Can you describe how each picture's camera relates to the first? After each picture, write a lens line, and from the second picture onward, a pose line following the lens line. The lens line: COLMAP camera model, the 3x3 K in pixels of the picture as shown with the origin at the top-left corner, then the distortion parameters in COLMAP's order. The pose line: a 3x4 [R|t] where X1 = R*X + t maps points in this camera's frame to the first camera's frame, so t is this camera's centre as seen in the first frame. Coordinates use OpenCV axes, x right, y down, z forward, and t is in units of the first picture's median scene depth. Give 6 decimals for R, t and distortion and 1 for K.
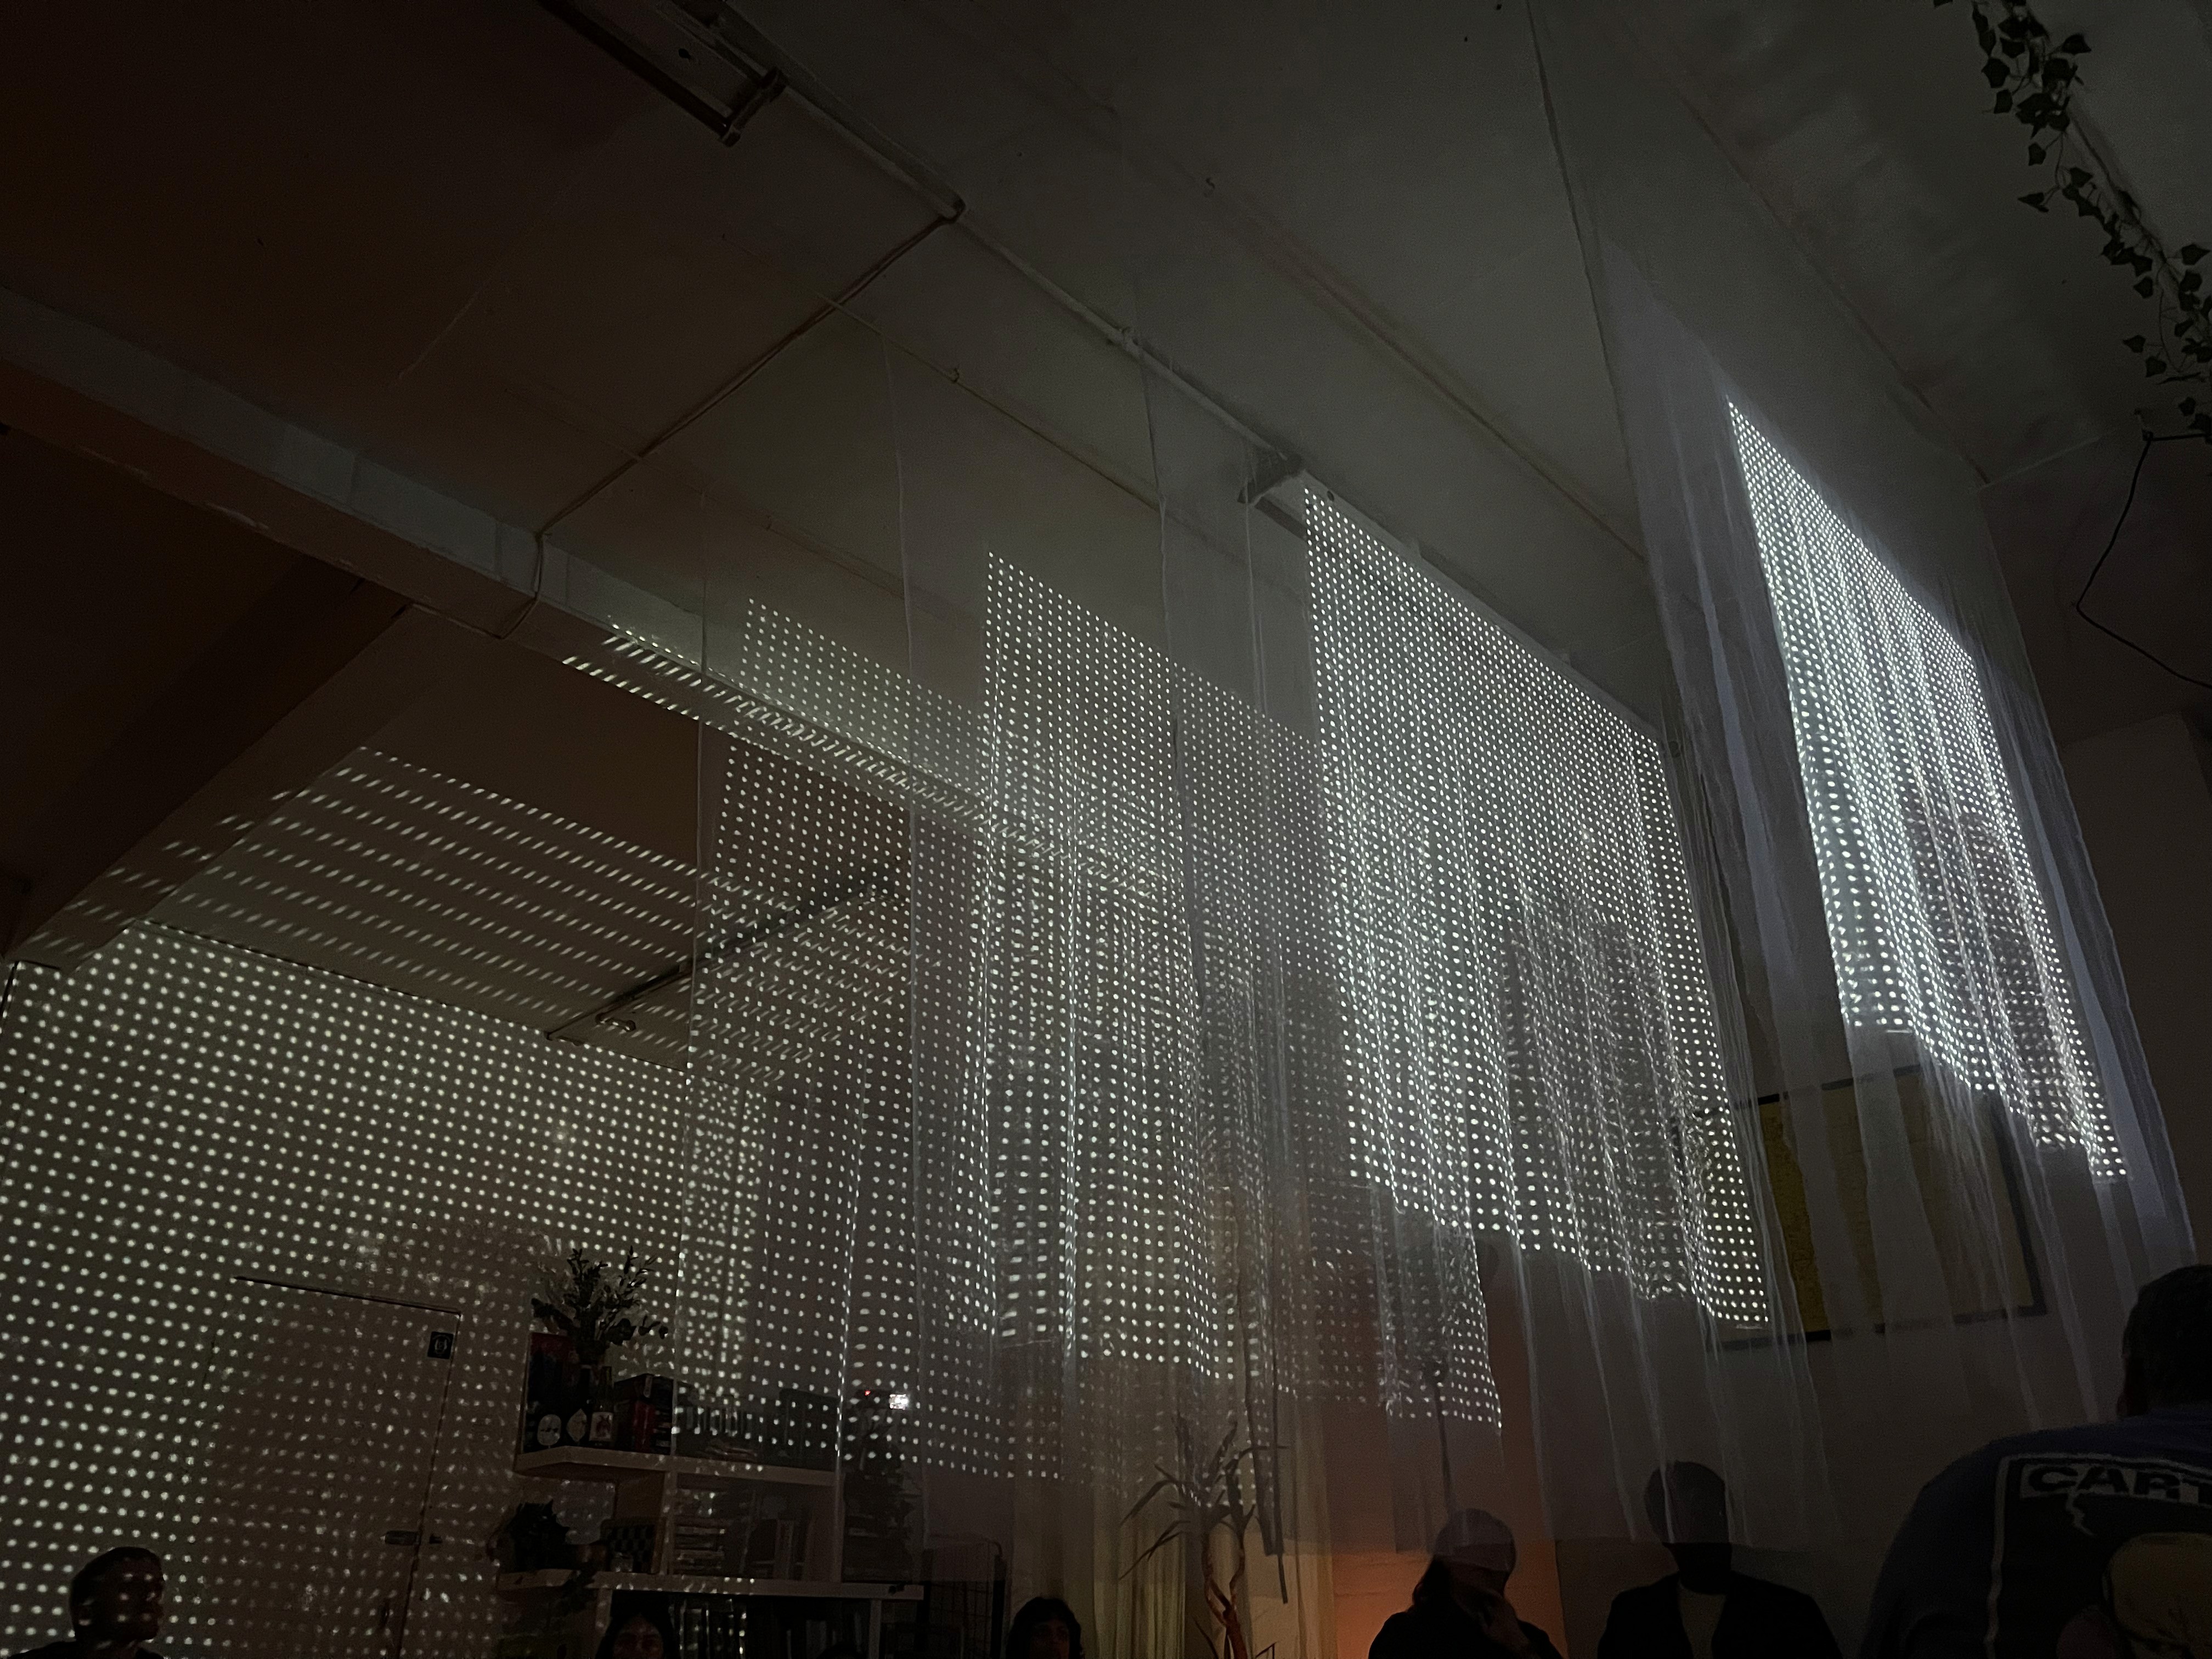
lens RADIAL K [[1732.9, 0, 1103.1], [0, 1732.9, 909.9], [0, 0, 1]] dist [0.056862, -0.074623]
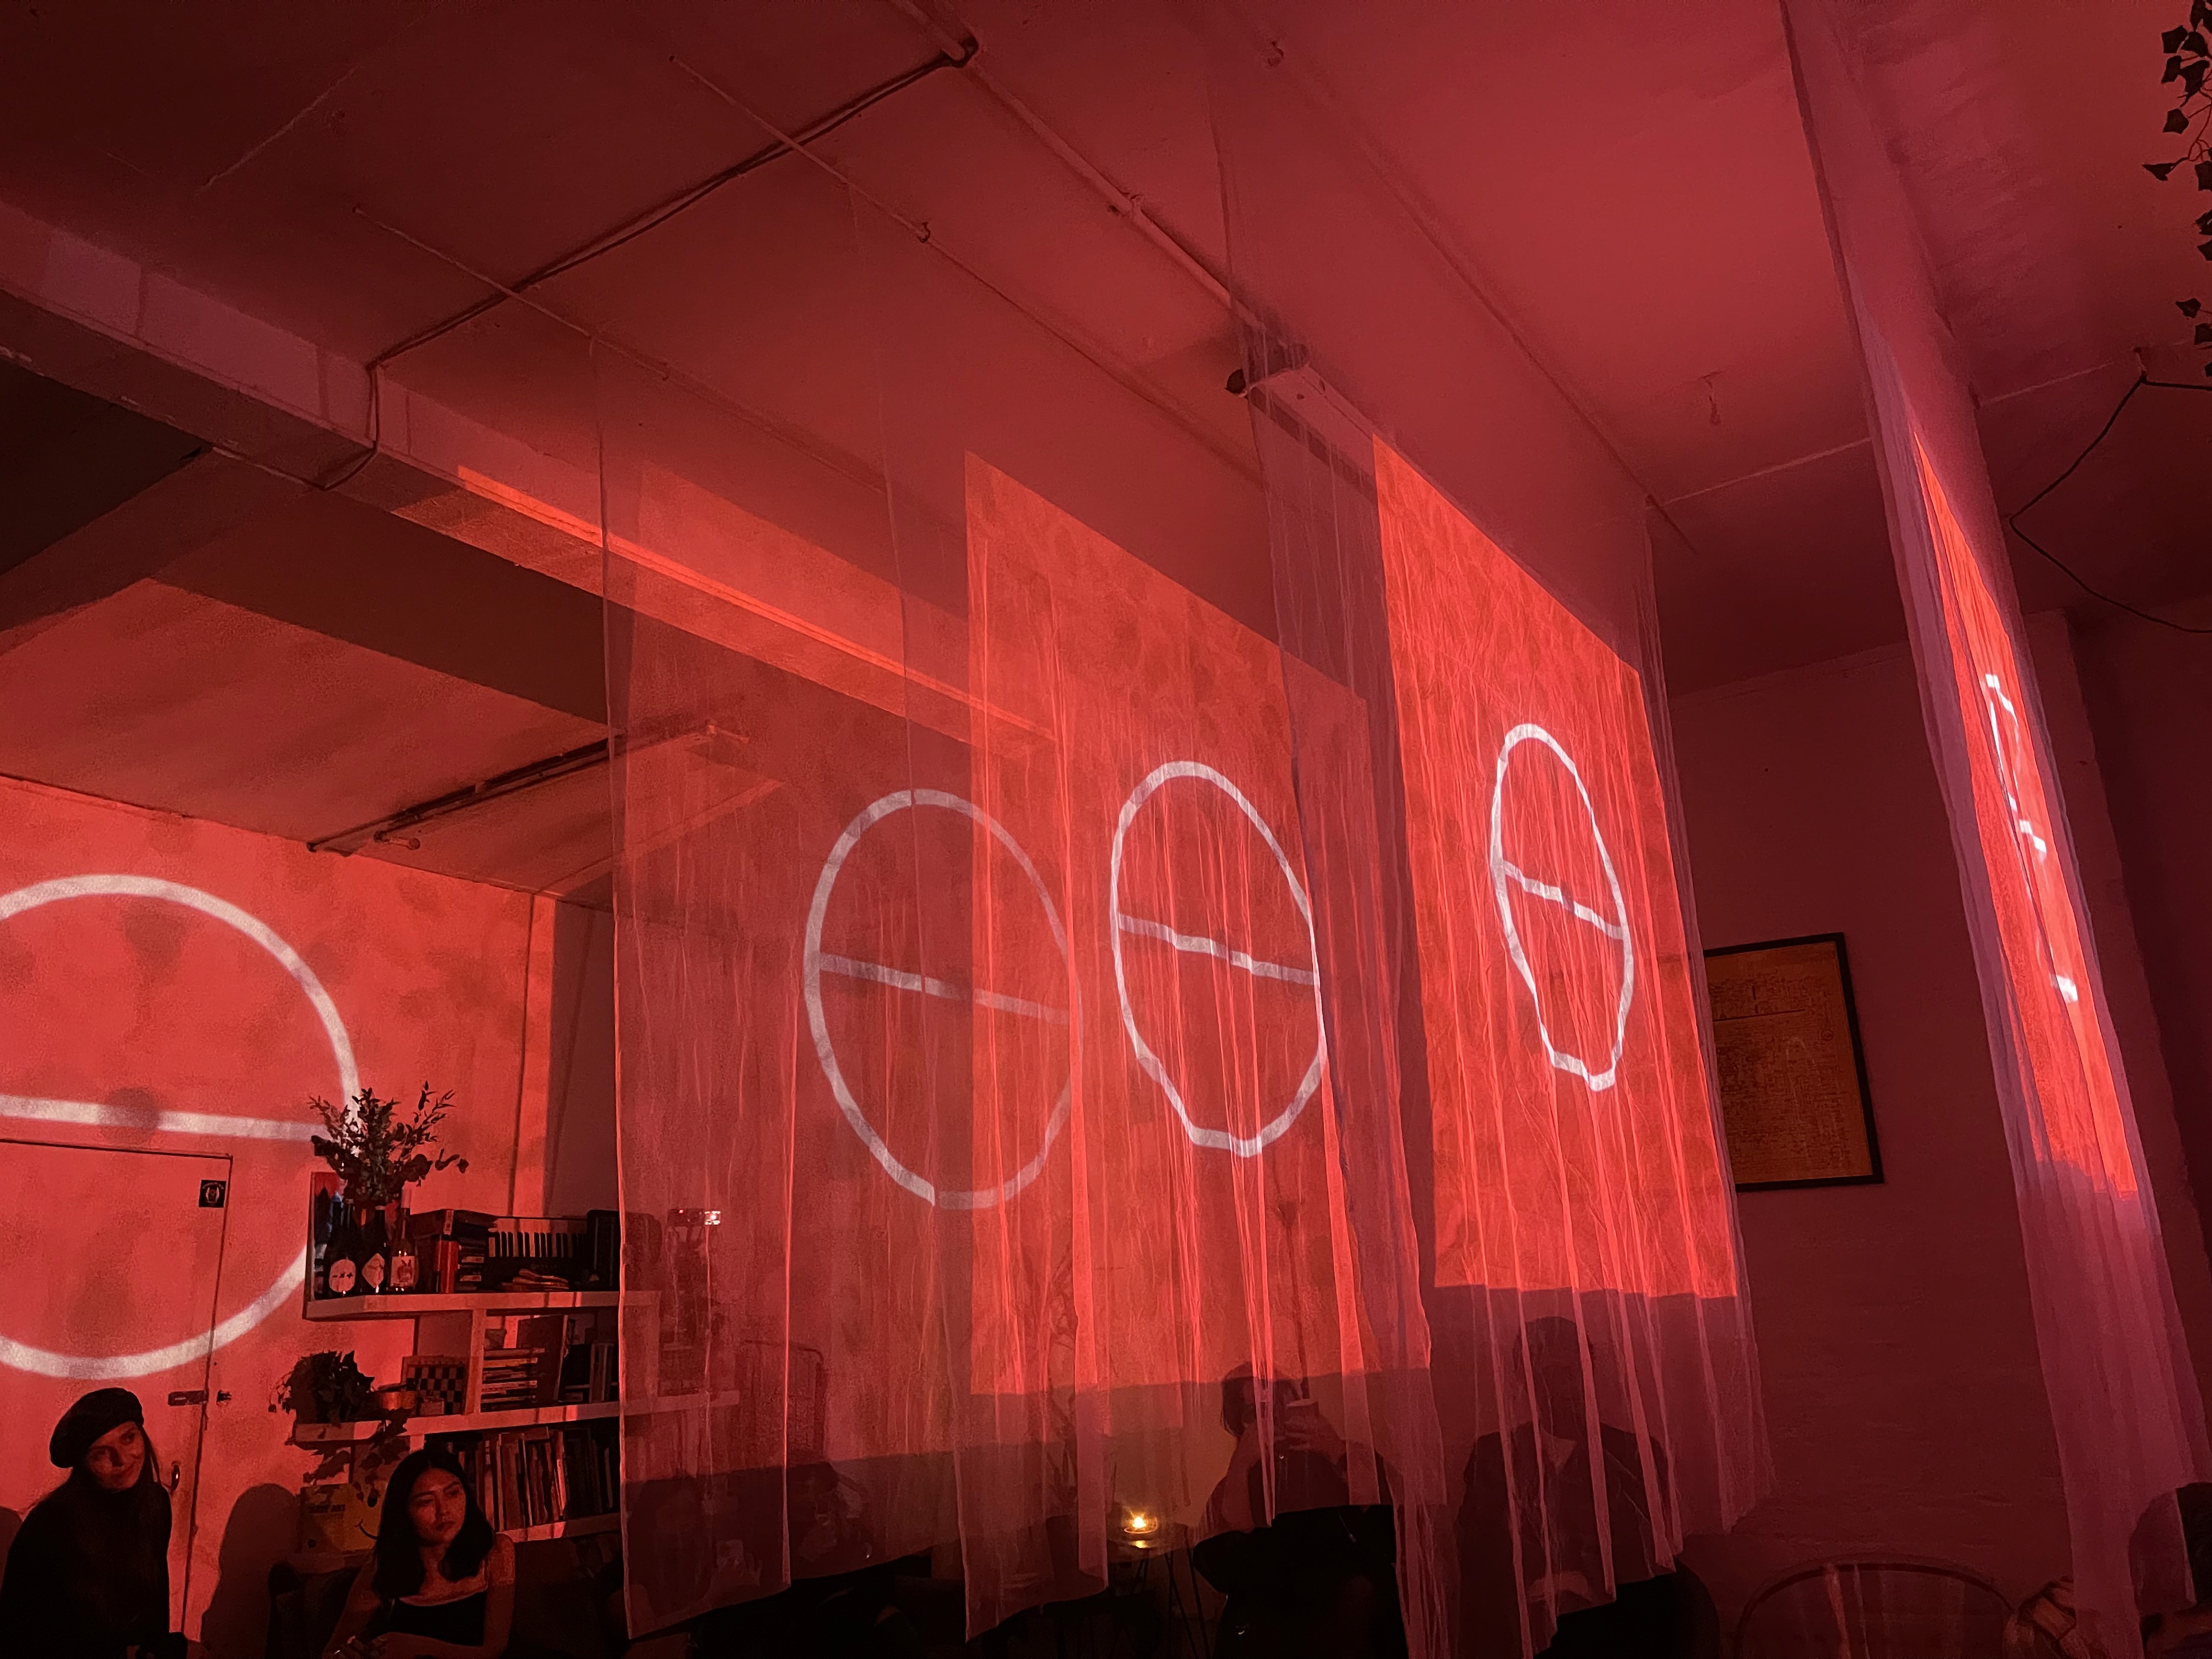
lens RADIAL K [[1728.5, 0, 1166.2], [0, 1728.5, 945.2], [0, 0, 1]] dist [0.059823, -0.079293]
pose [[0.983335, 0.000248, 0.181805, -0.115703], [-0.031885, 0.984735, 0.171115, -0.109064], [-0.178988, -0.174061, 0.968332, 0.099892]]
